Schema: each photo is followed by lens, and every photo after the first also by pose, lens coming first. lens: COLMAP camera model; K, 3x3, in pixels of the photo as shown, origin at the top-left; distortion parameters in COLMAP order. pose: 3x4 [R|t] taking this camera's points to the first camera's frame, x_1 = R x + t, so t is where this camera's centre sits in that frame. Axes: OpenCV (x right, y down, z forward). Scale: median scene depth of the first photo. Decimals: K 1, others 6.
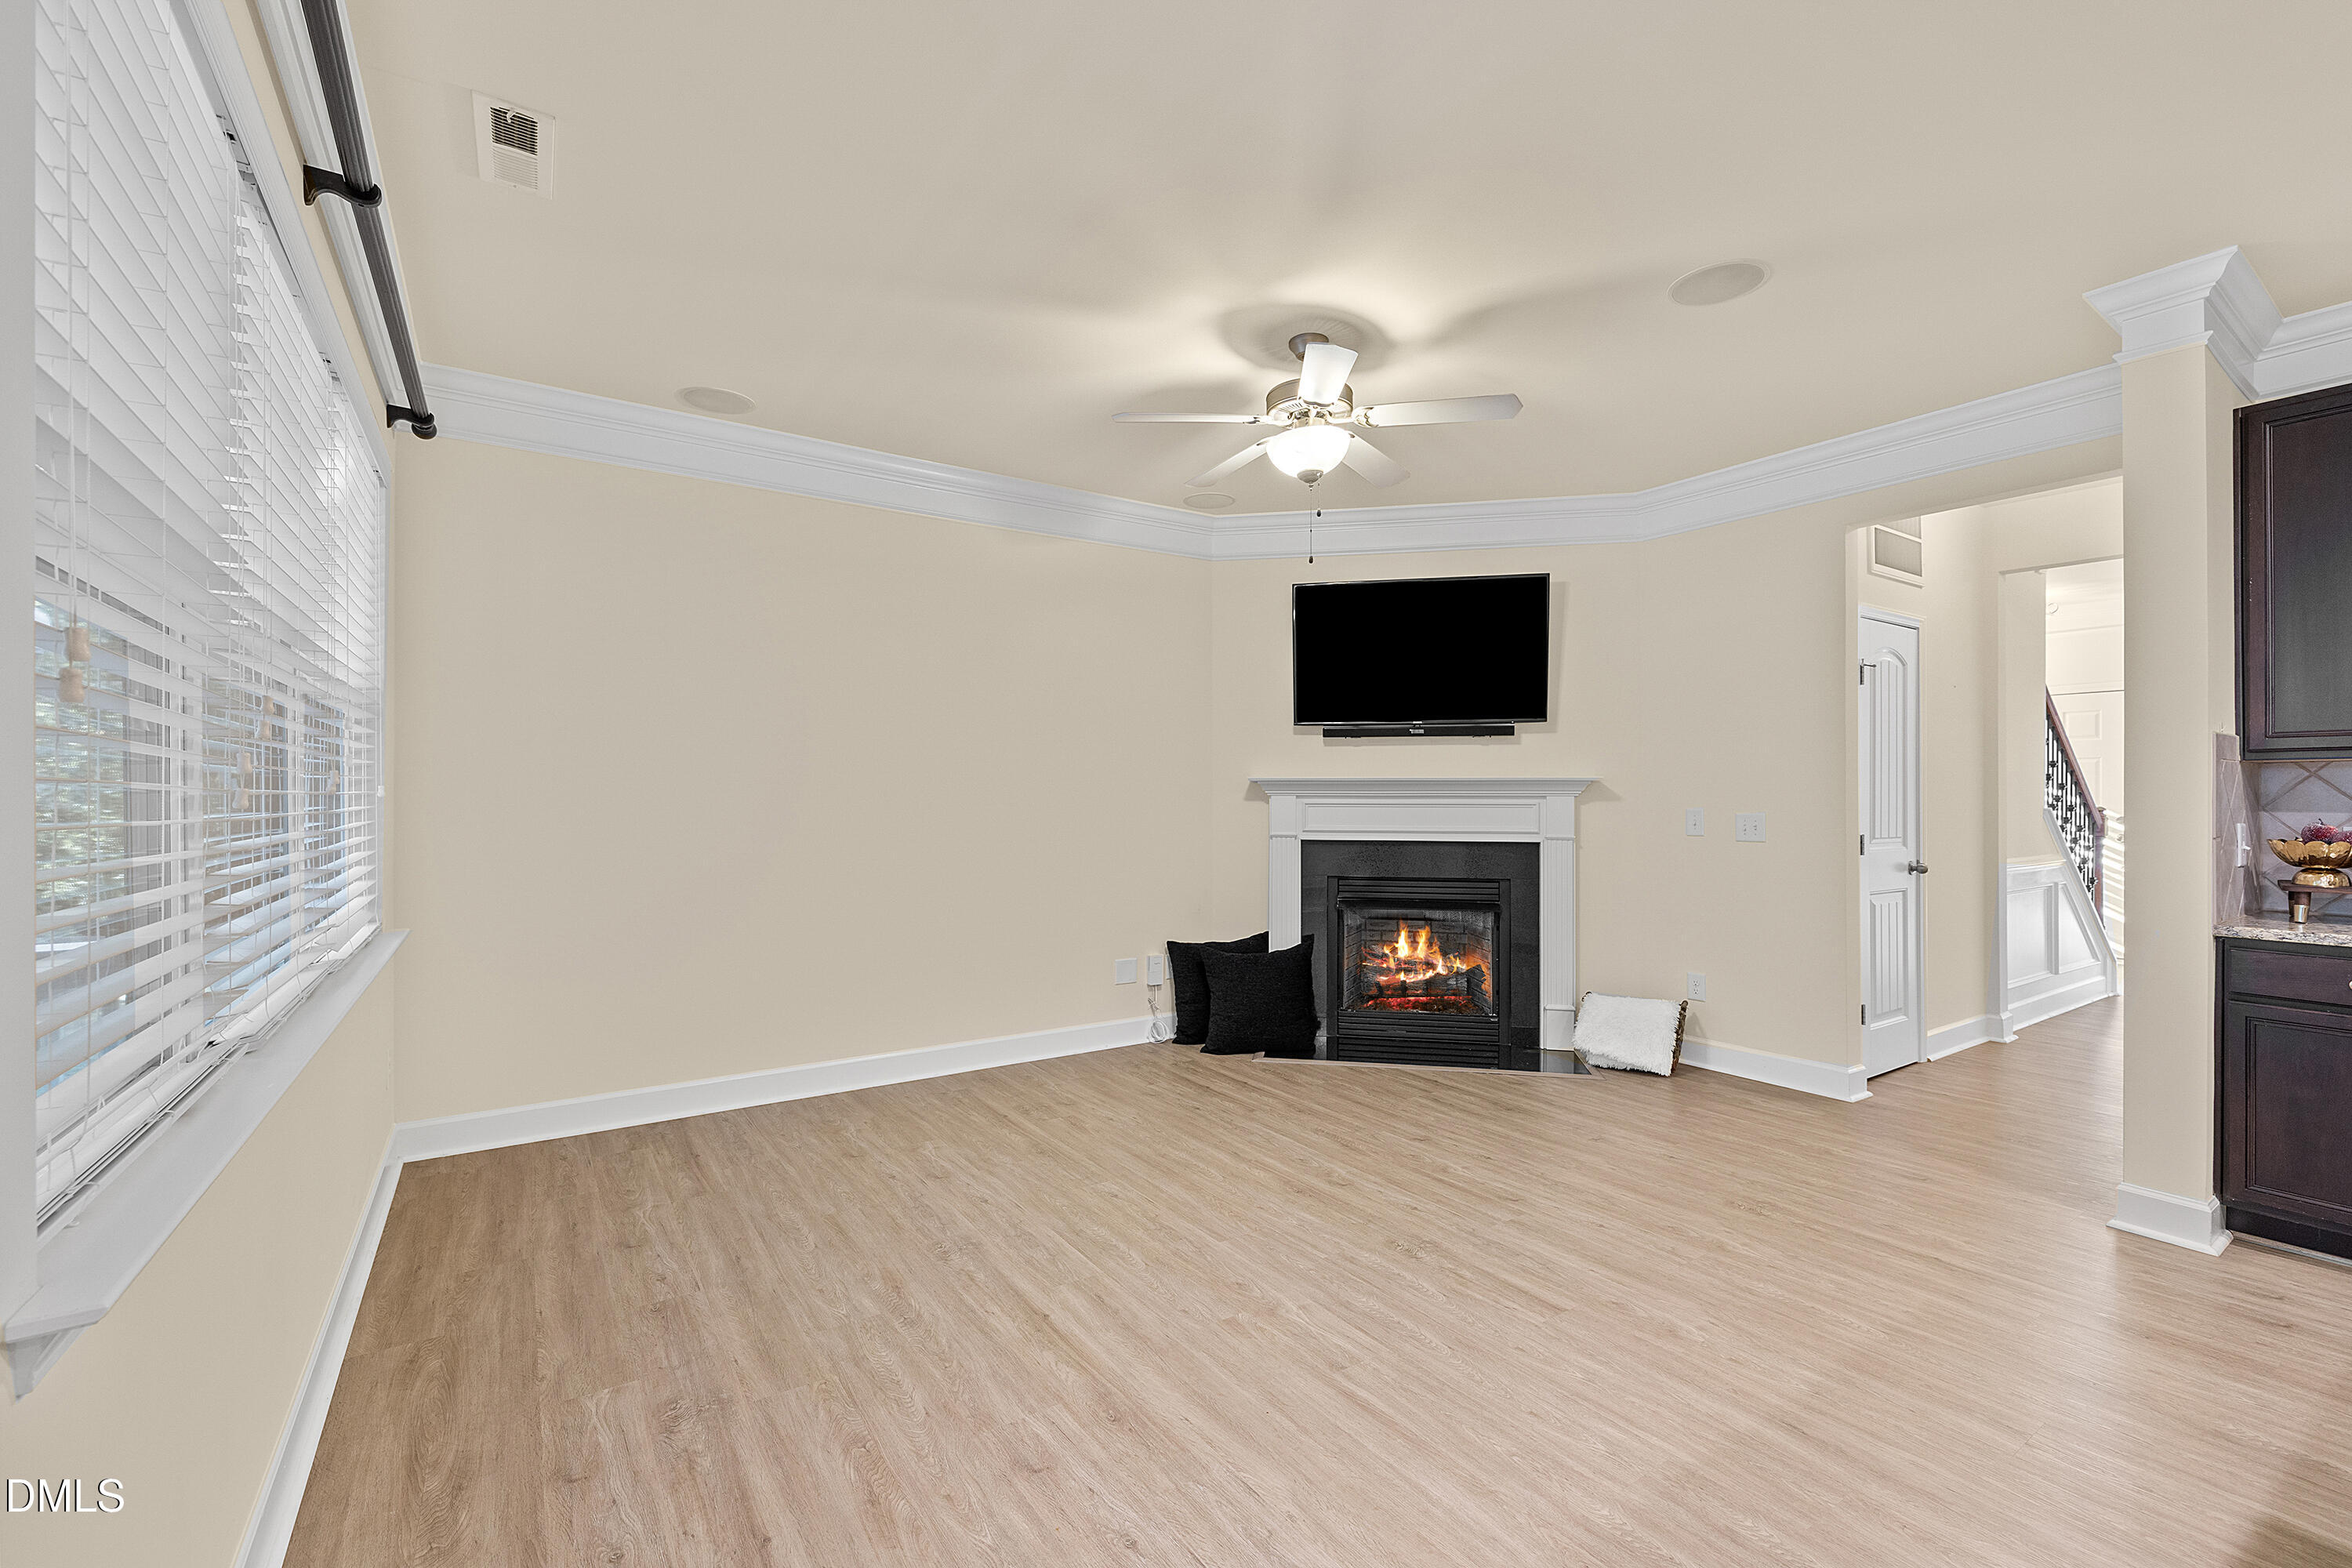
lens RADIAL K [[997.5, 0, 1173.2], [0, 997.5, 784.8], [0, 0, 1]] dist [0.003796, -0.001538]
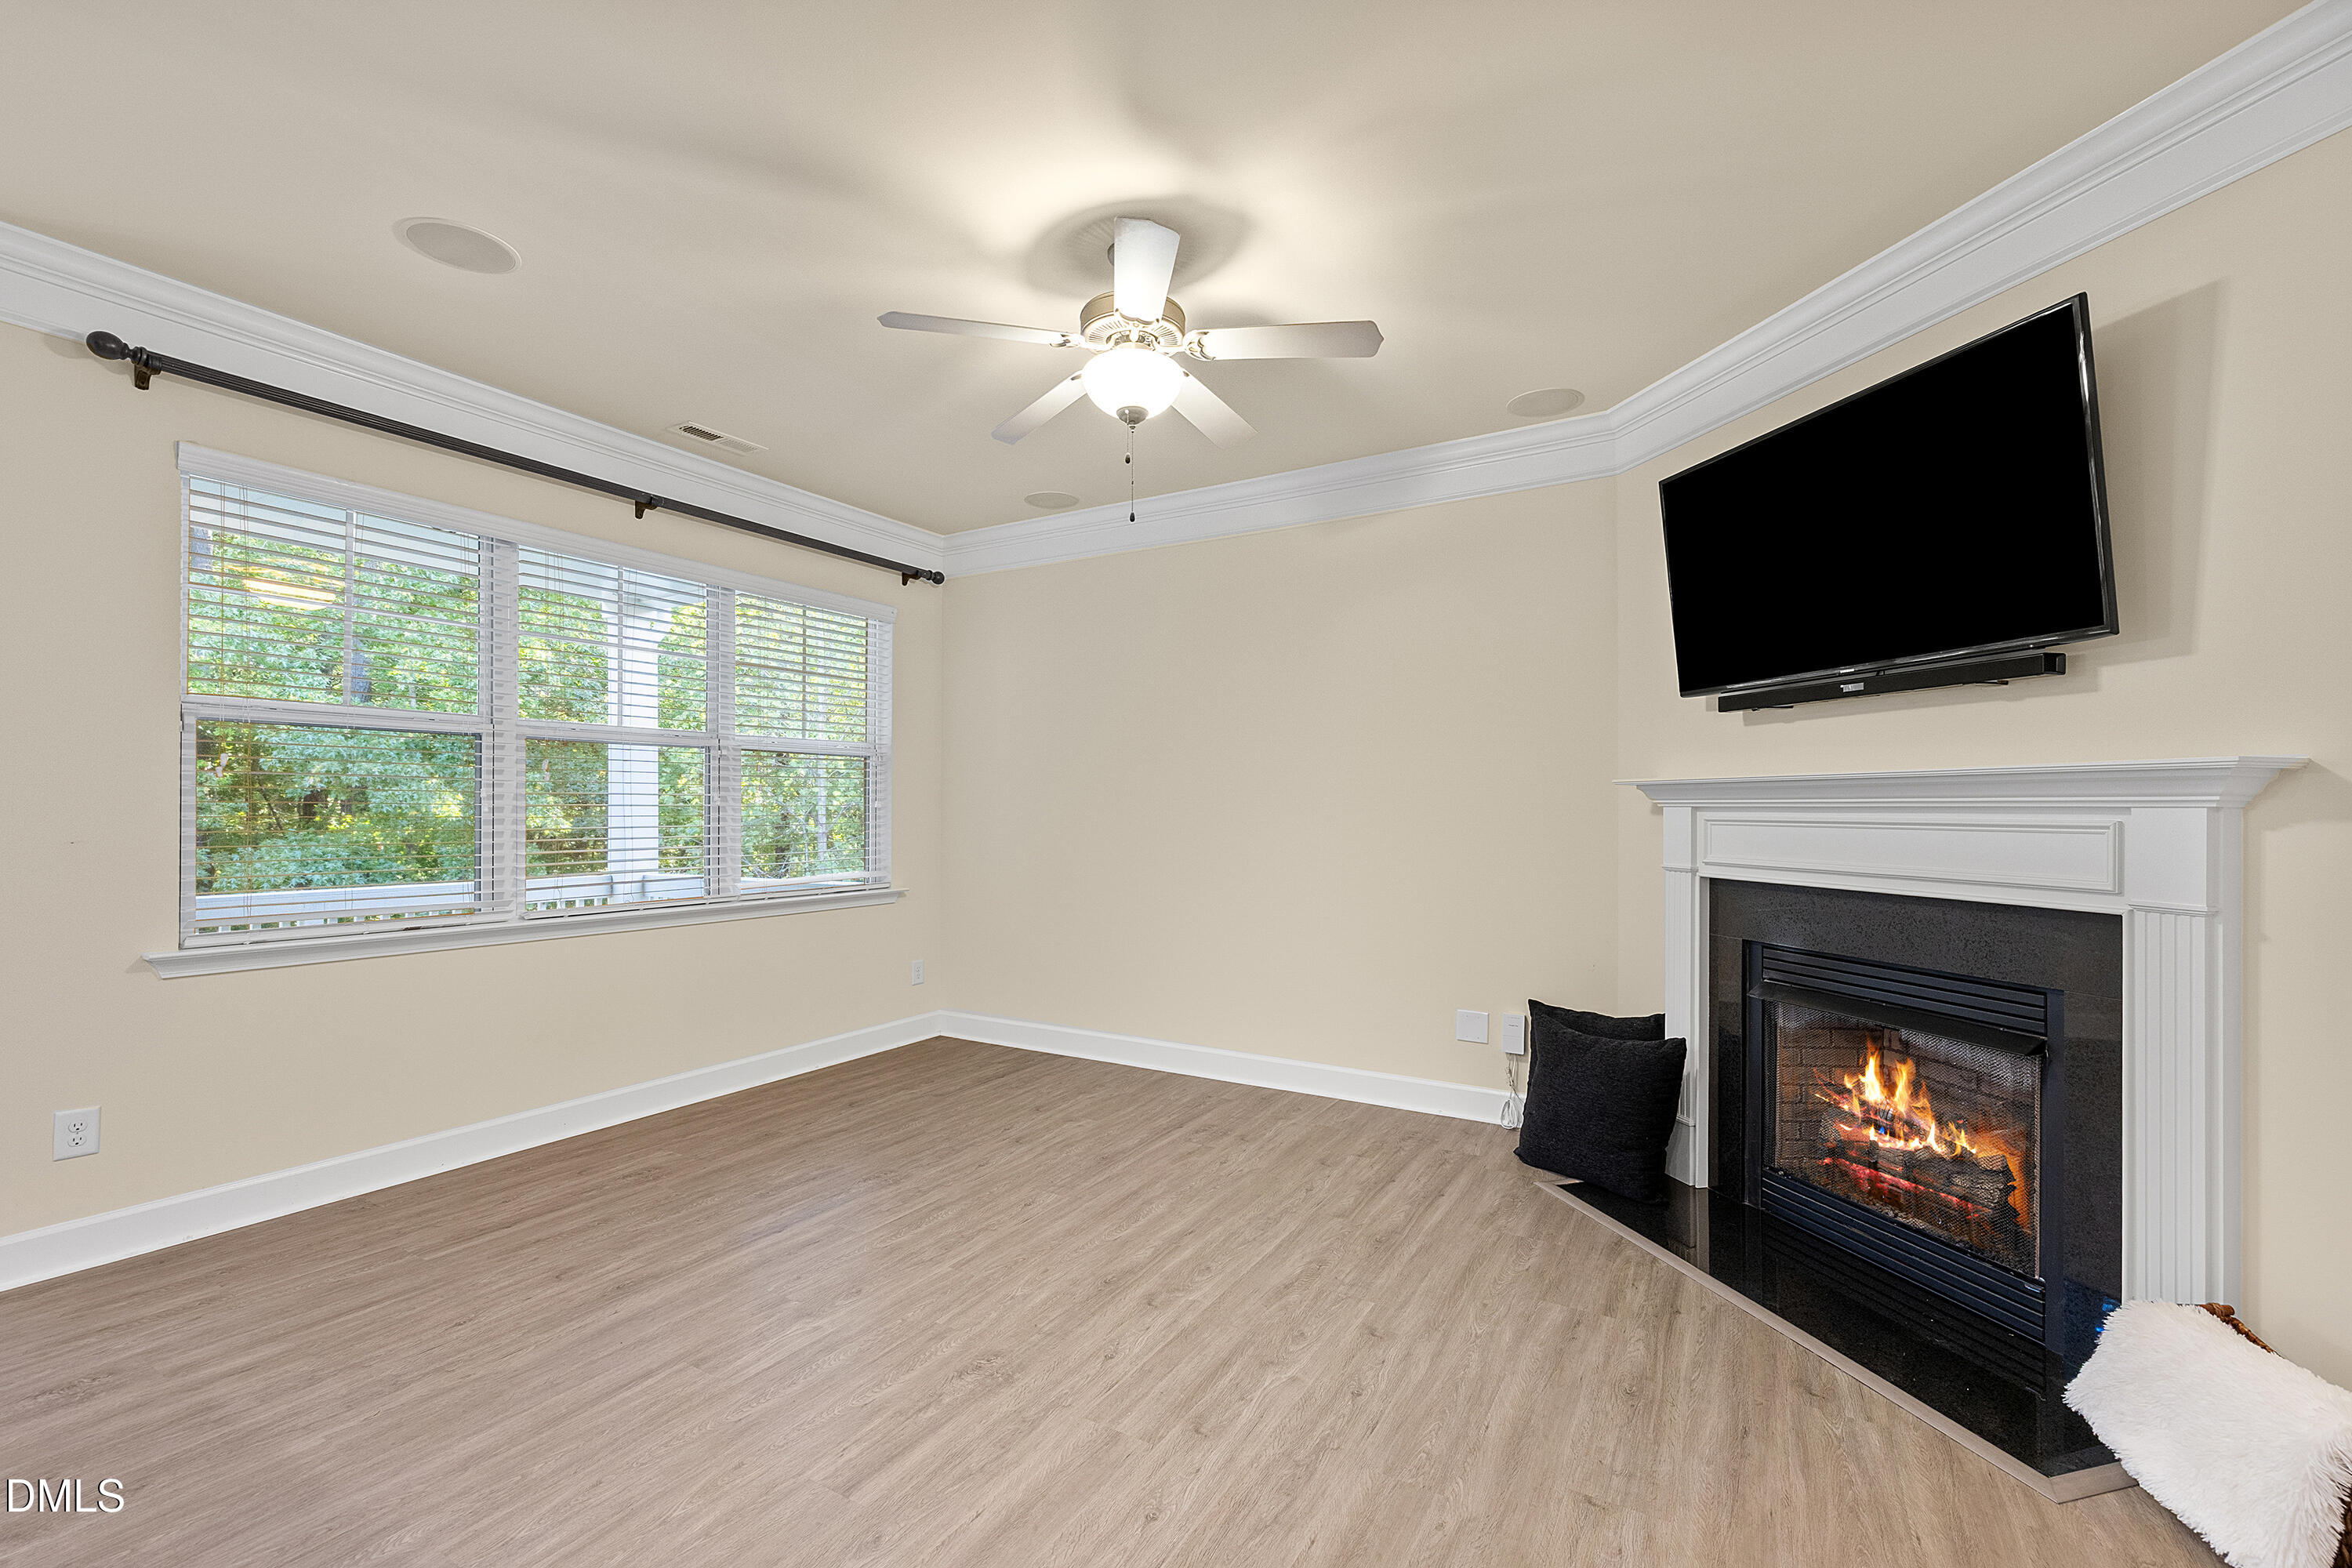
lens RADIAL K [[997.5, 0, 1180.4], [0, 997.5, 802.3], [0, 0, 1]] dist [0.003796, -0.001538]
pose [[0.427511, -0.006755, -0.903985, 0.662829], [0.010568, 0.999941, -0.002475, 0.007119], [0.903948, -0.008495, 0.427558, 0.512911]]
